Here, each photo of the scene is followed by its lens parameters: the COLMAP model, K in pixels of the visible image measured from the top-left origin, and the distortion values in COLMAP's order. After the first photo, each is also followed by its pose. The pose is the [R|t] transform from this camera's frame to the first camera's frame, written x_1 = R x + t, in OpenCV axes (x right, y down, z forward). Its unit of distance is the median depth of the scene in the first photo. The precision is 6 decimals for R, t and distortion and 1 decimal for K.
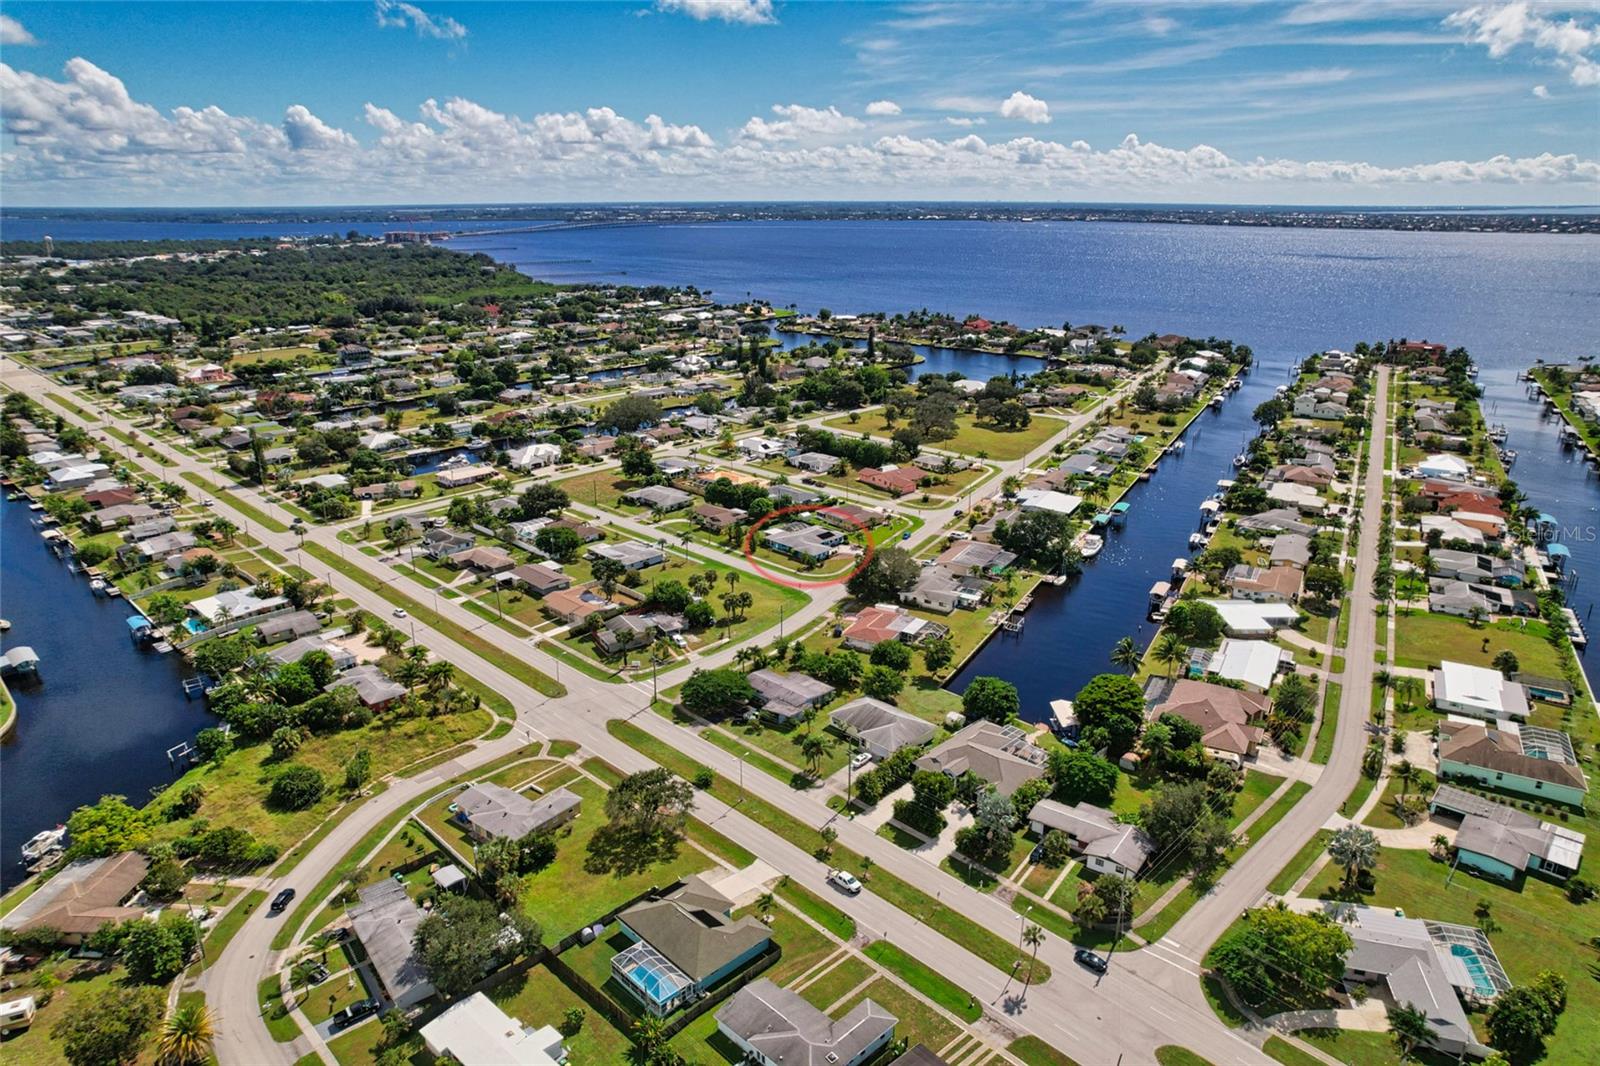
lens RADIAL K [[1024.3, 0, 800.0], [0, 1024.3, 533.0], [0, 0, 1]] dist [-0.090296, 0.089310]
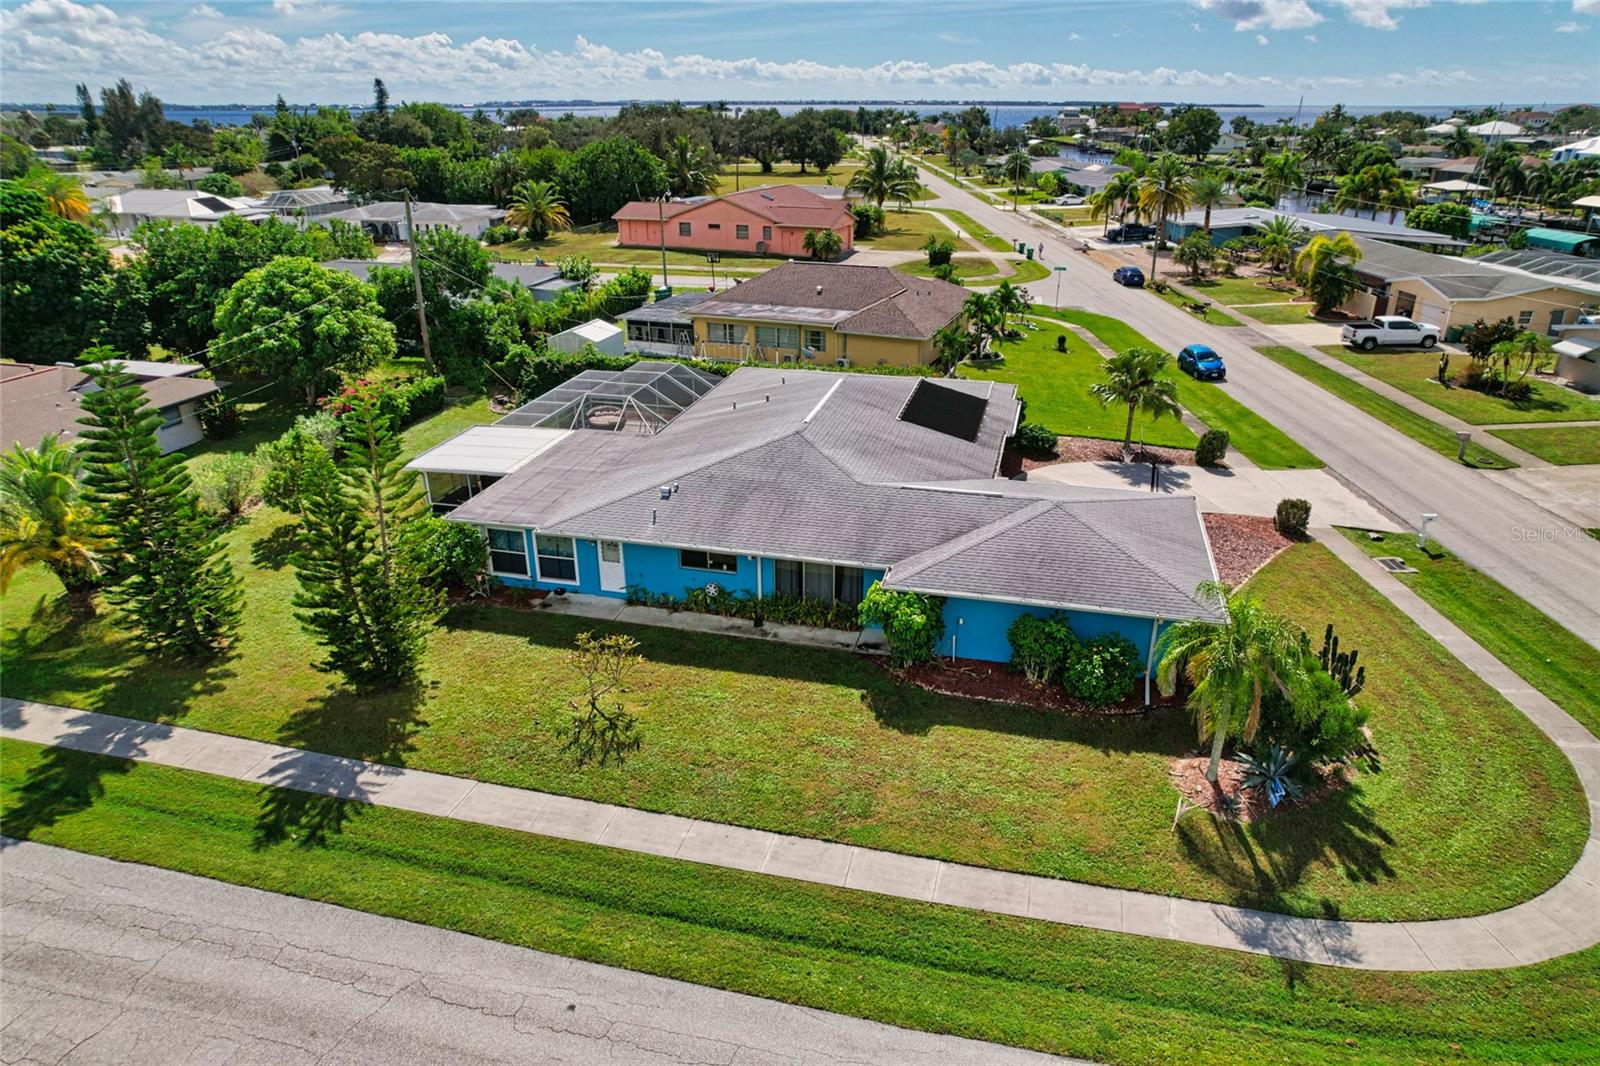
lens RADIAL K [[1024.3, 0, 800.0], [0, 1024.3, 533.0], [0, 0, 1]] dist [-0.090296, 0.089310]
pose [[0.867881, -0.203904, 0.452996, -0.058059], [0.164731, 0.978411, 0.124803, -0.001694], [-0.468664, -0.033691, 0.882734, 1.051085]]
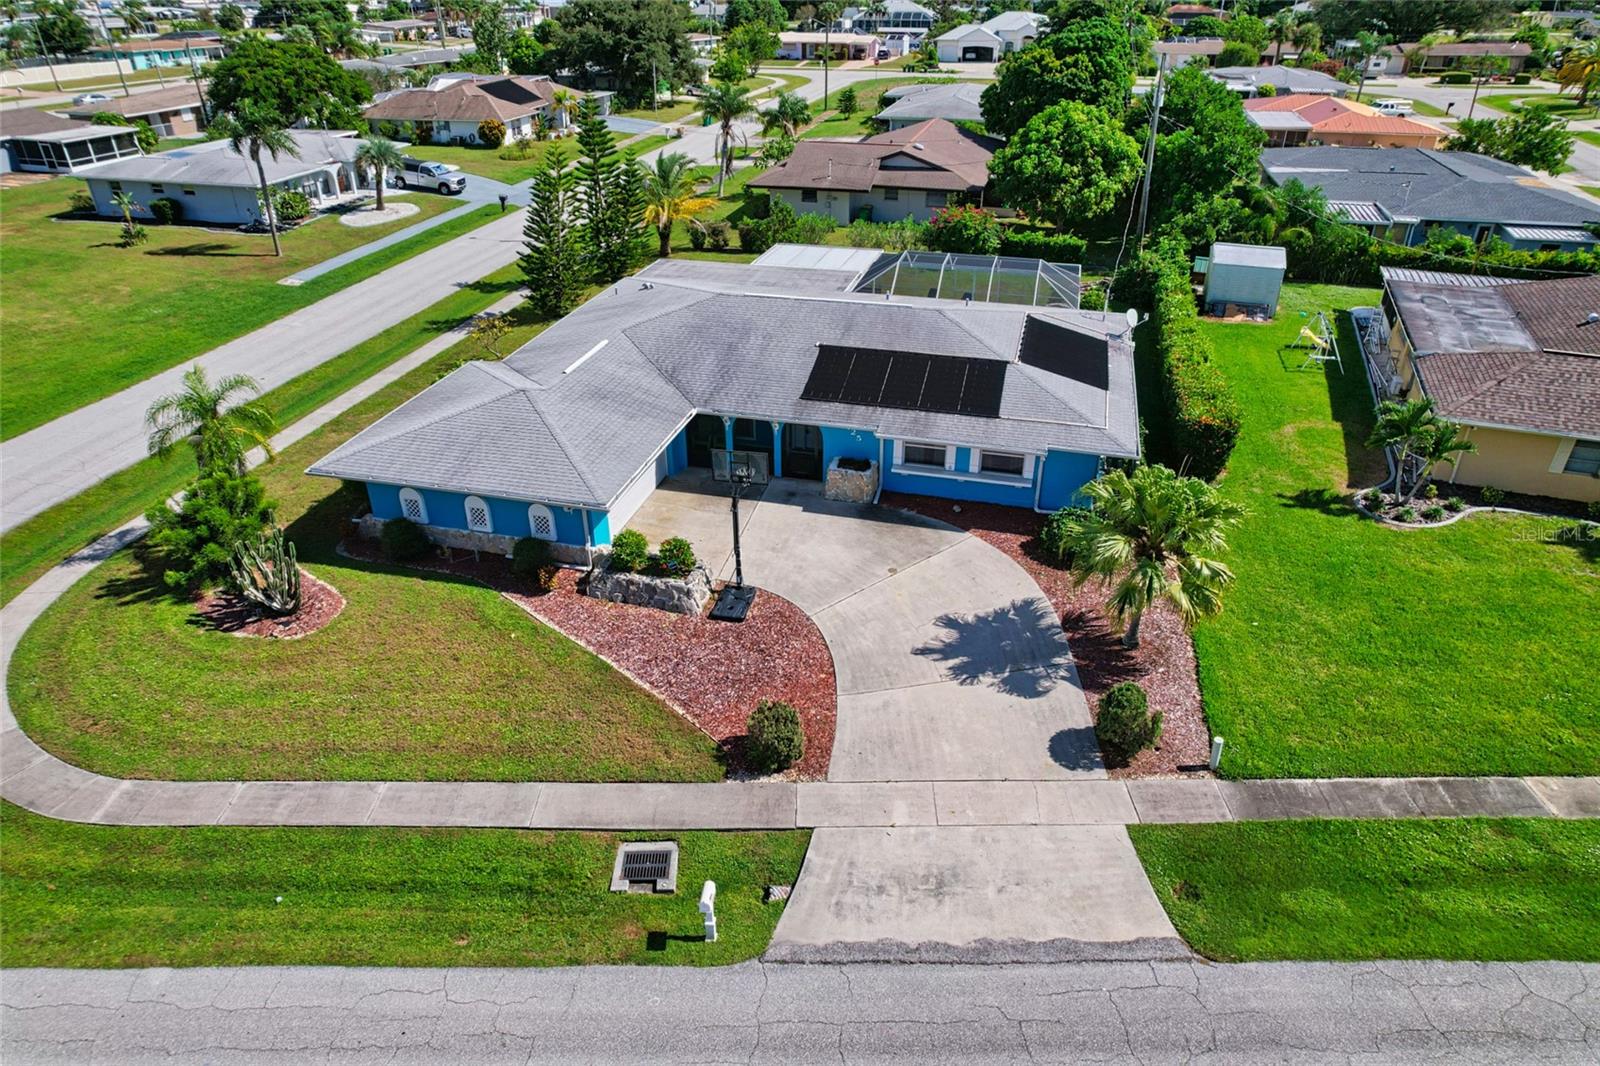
lens RADIAL K [[1024.3, 0, 800.0], [0, 1024.3, 533.0], [0, 0, 1]] dist [-0.090296, 0.089310]
pose [[0.494223, 0.424796, -0.758480, 0.113836], [-0.260739, 0.904748, 0.336818, -0.016615], [0.829312, 0.031301, 0.557908, 1.097607]]
